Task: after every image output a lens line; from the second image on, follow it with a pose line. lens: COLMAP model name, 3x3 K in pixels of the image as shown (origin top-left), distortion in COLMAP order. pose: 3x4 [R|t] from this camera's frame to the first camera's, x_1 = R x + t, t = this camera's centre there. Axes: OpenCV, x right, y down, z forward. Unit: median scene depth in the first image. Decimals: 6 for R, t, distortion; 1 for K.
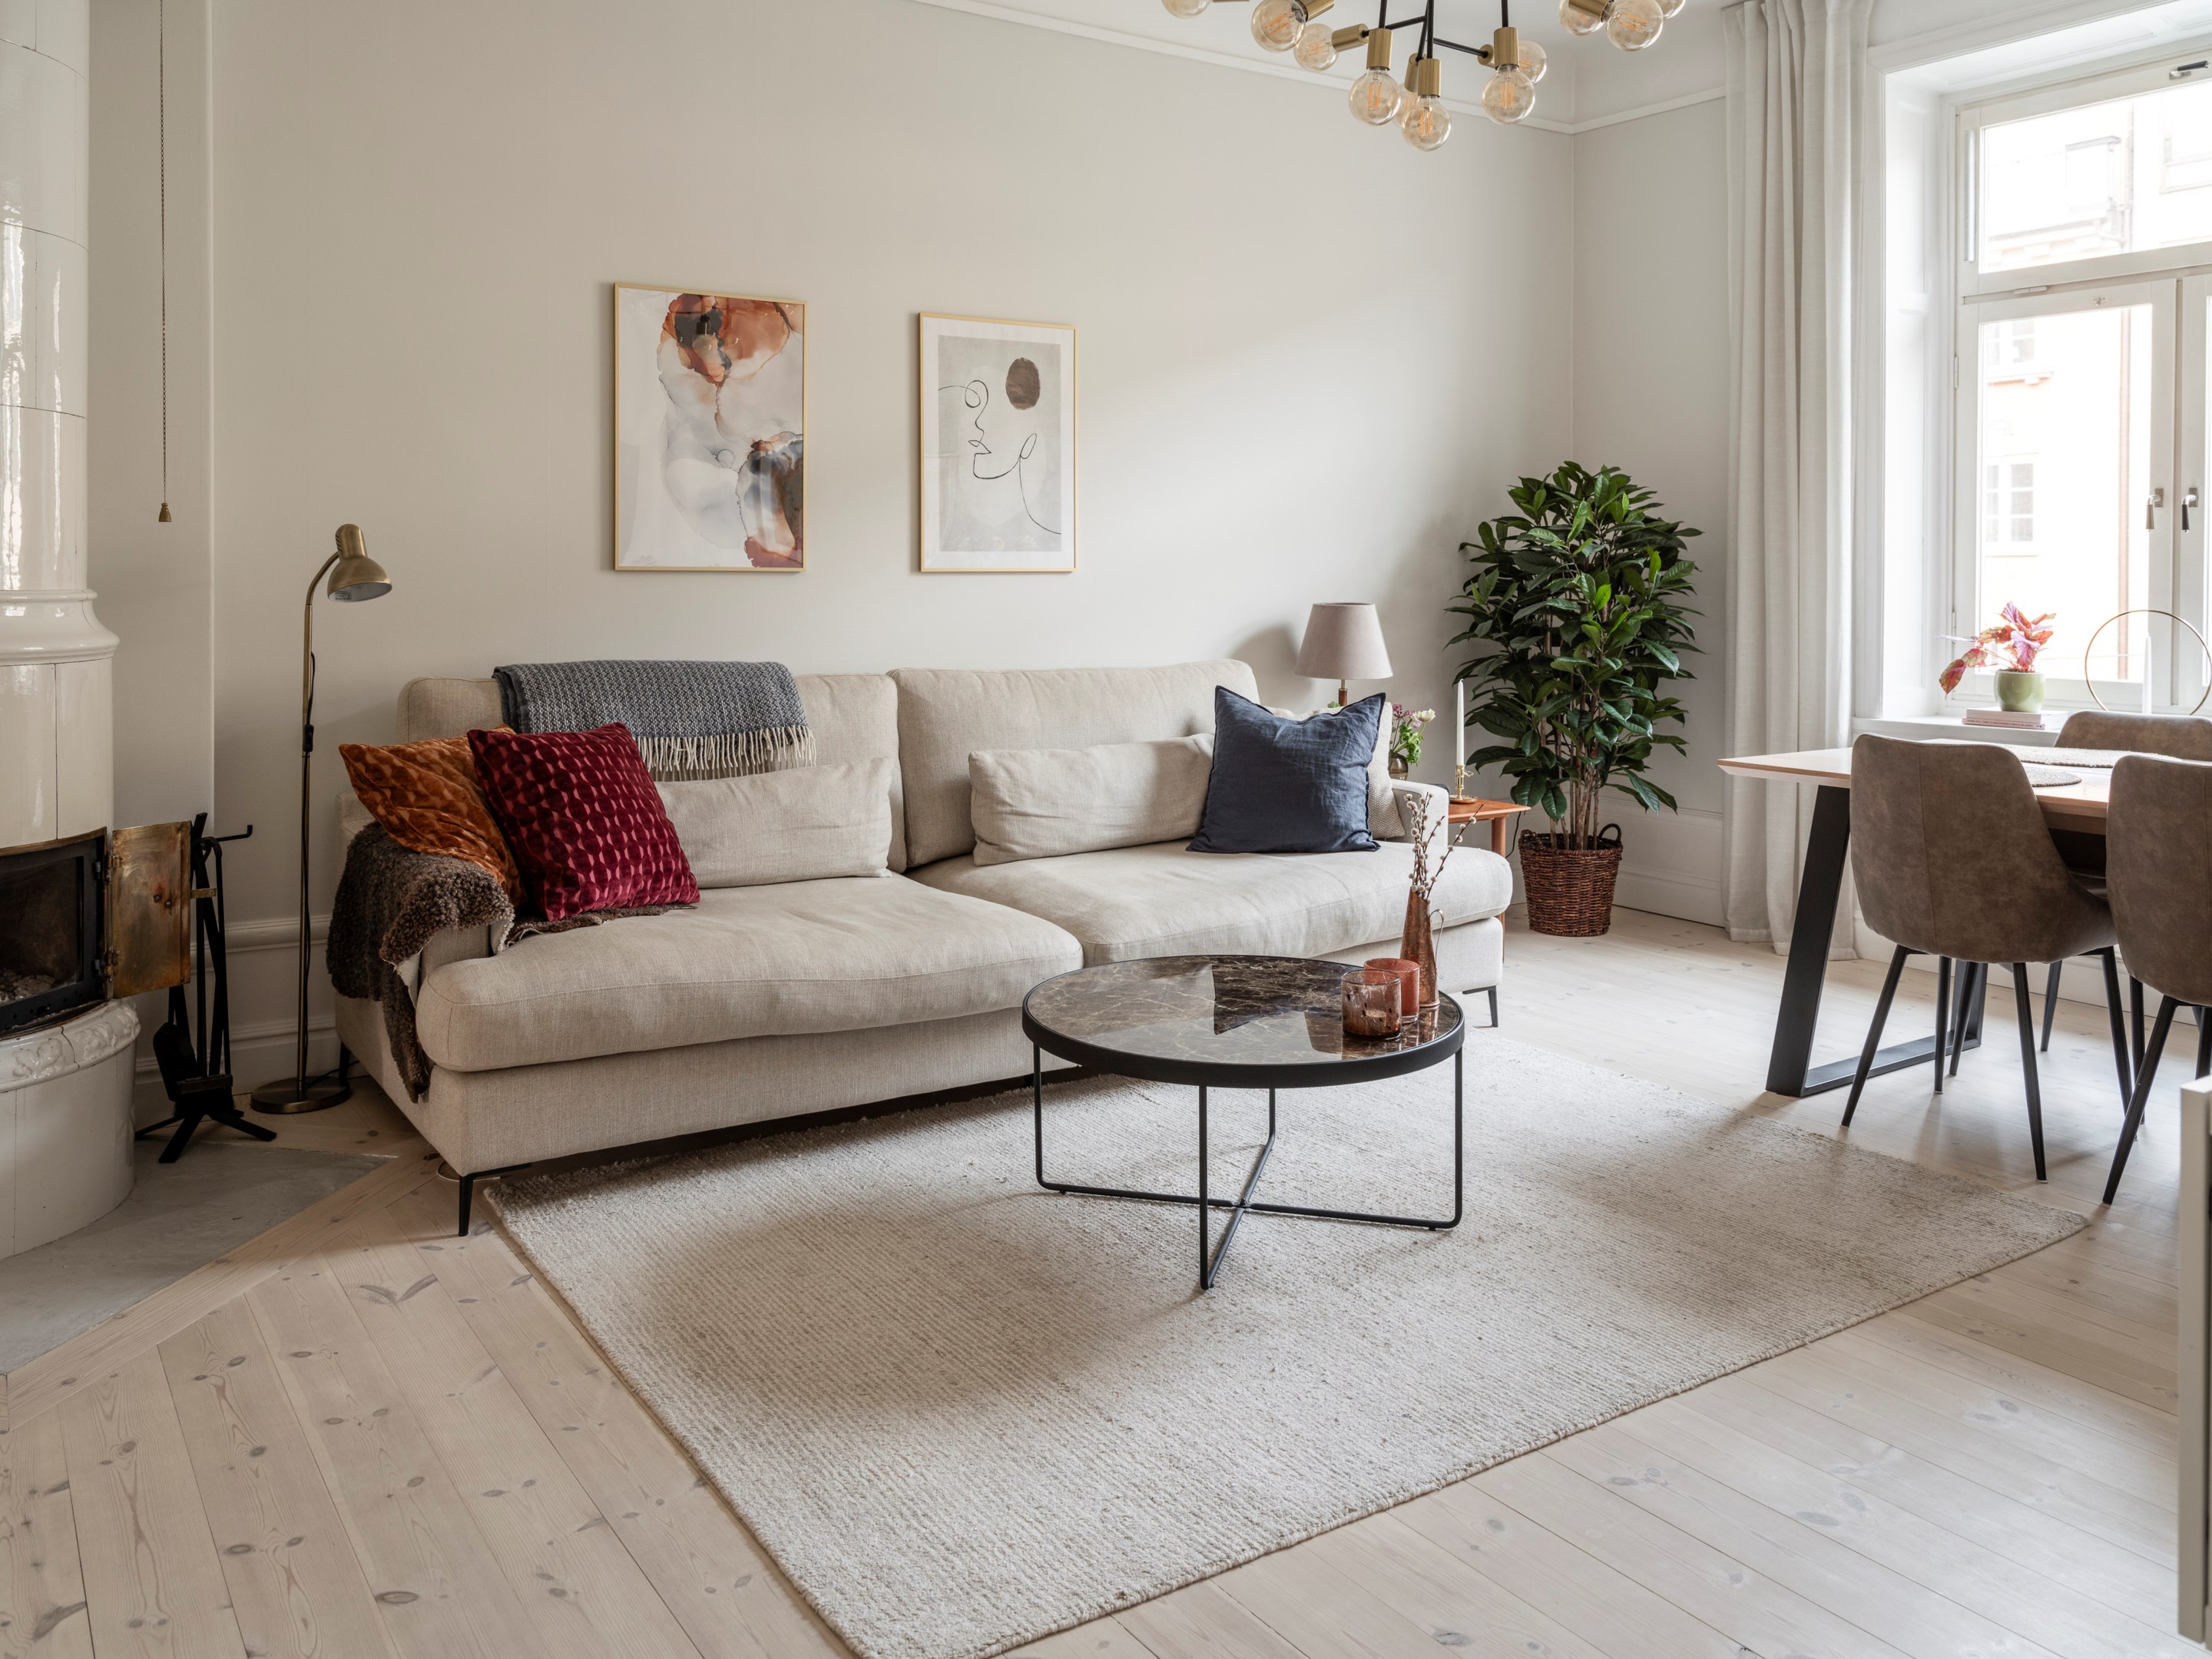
lens RADIAL K [[1659.6, 0, 1162.0], [0, 1659.6, 637.1], [0, 0, 1]] dist [-0.008593, 0.003442]
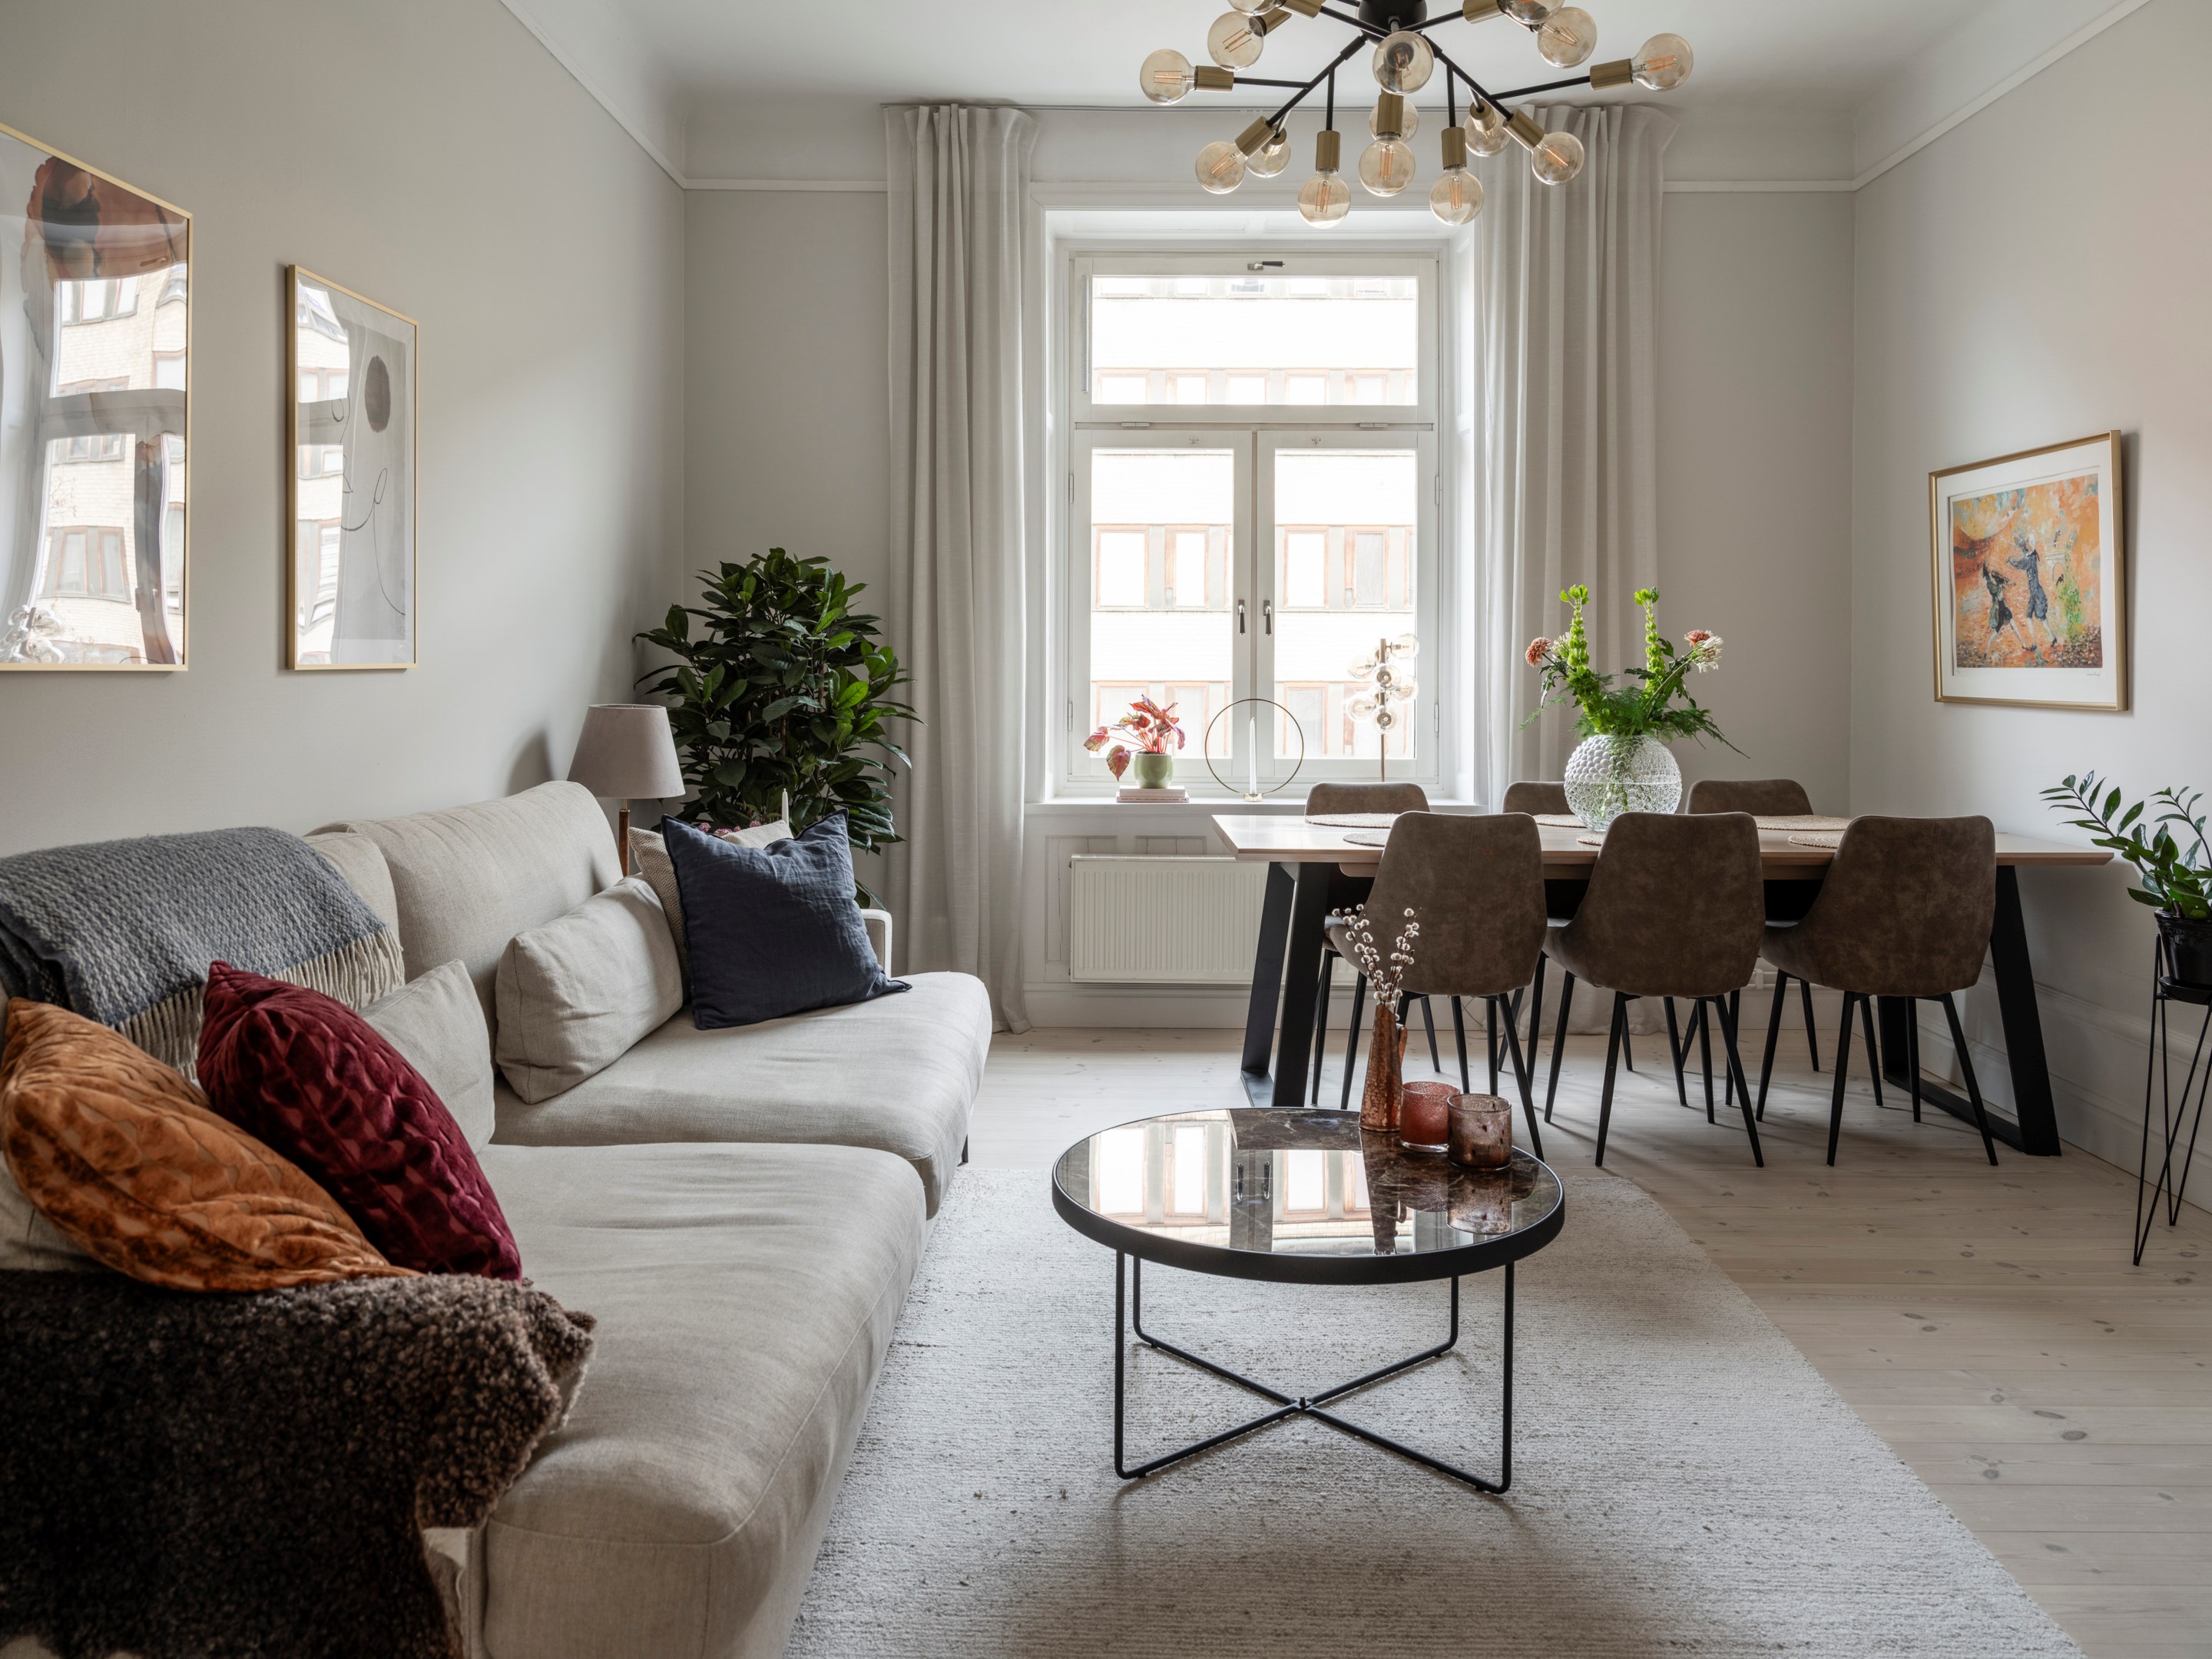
lens RADIAL K [[1631.5, 0, 1100.4], [0, 1631.5, 708.1], [0, 0, 1]] dist [-0.003534, 0.001140]
pose [[0.608145, -0.020894, 0.793551, -0.541199], [0.028744, 0.999578, 0.004290, -0.022181], [-0.793306, 0.020201, 0.608488, 0.440115]]
